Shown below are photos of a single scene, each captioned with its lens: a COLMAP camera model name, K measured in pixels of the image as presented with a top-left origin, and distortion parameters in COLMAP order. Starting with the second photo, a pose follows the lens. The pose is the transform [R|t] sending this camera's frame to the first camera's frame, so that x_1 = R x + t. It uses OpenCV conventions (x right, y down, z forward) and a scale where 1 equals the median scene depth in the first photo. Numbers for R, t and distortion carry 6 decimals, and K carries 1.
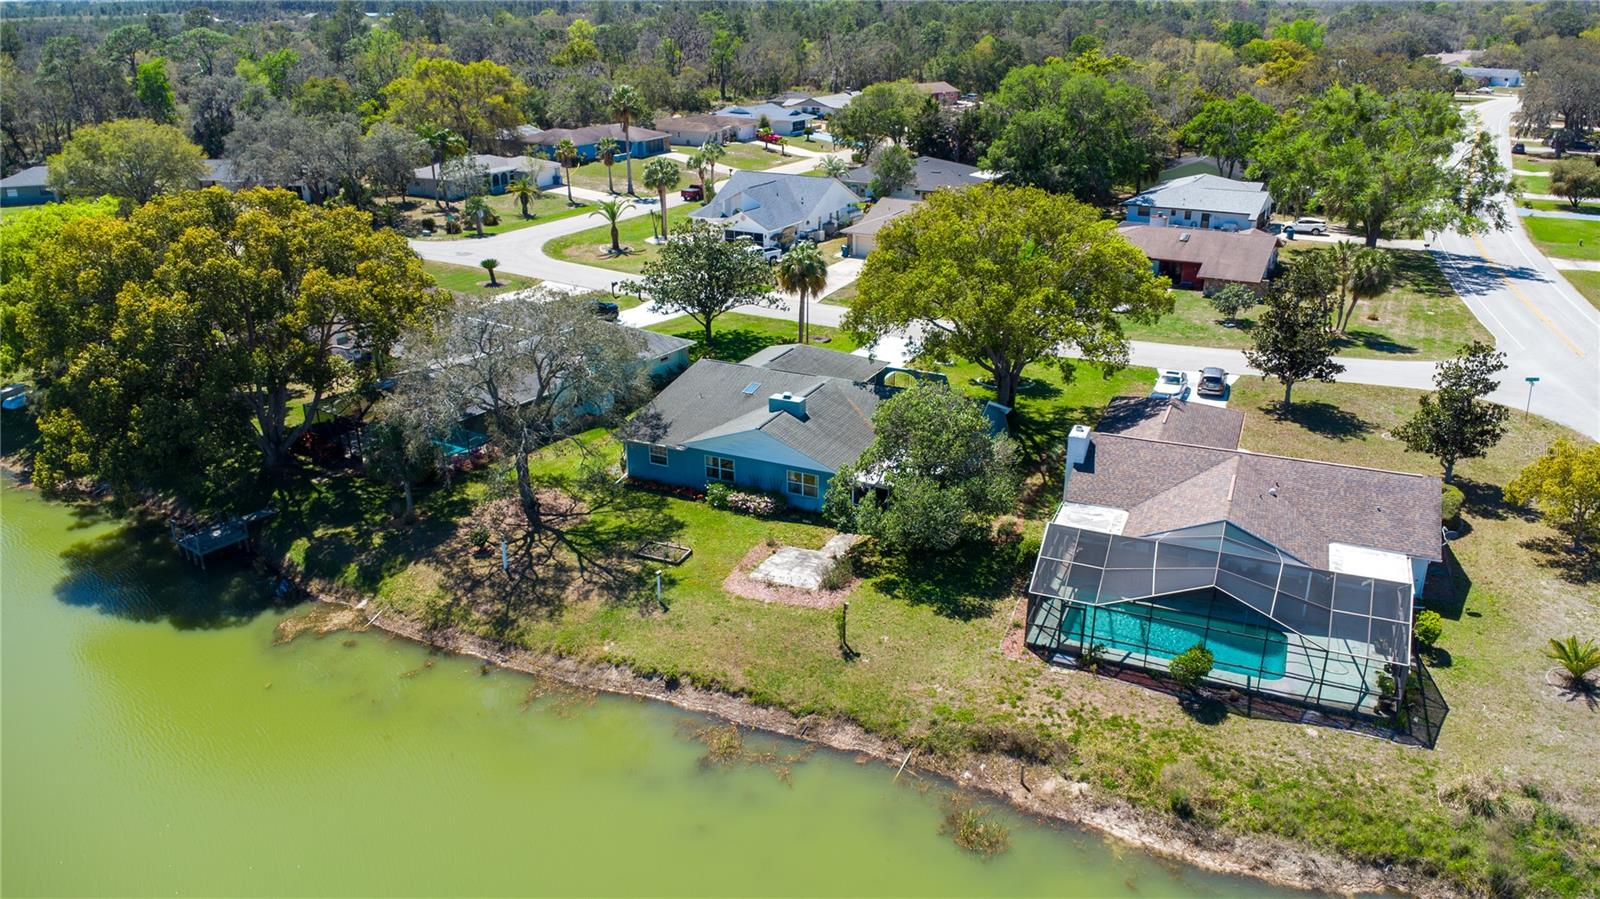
lens RADIAL K [[1157.7, 0, 802.2], [0, 1157.7, 453.6], [0, 0, 1]] dist [0.027921, -0.036417]
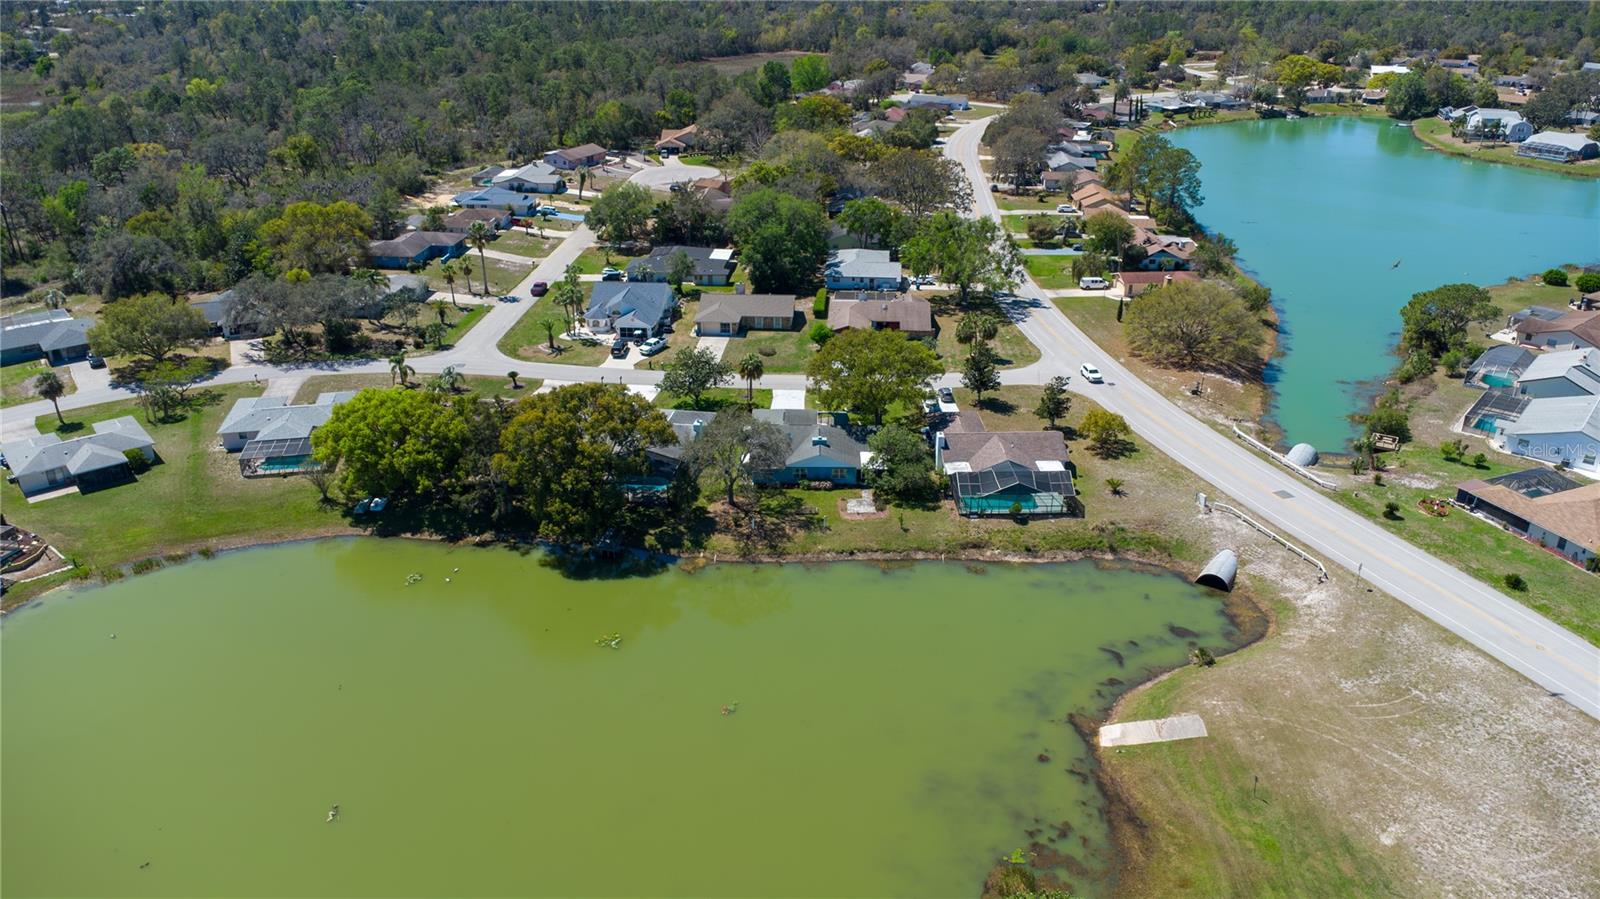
lens RADIAL K [[1157.7, 0, 801.2], [0, 1157.7, 448.0], [0, 0, 1]] dist [0.027921, -0.036417]
pose [[0.905749, -0.169752, 0.388334, -1.126072], [0.153218, 0.985462, 0.073410, -0.243067], [-0.395150, -0.006991, 0.918590, -1.342773]]
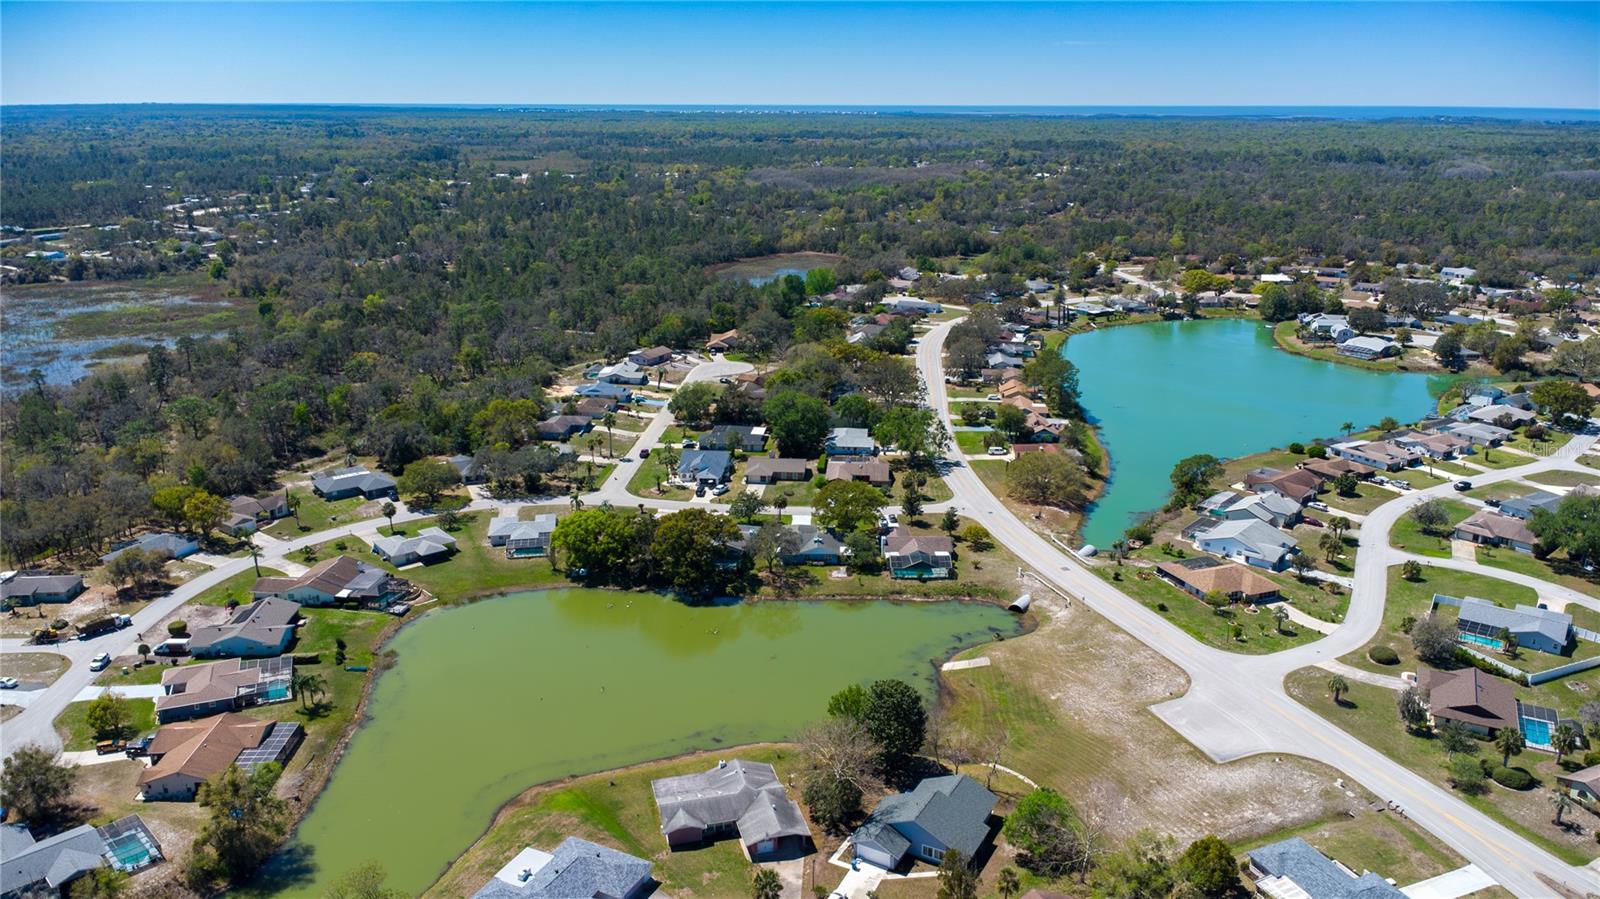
lens RADIAL K [[1157.7, 0, 801.0], [0, 1157.7, 458.7], [0, 0, 1]] dist [0.027921, -0.036417]
pose [[0.911370, -0.119907, 0.393736, -2.043307], [0.149269, 0.987786, -0.044692, -0.188391], [-0.383568, 0.099503, 0.918137, -3.510488]]
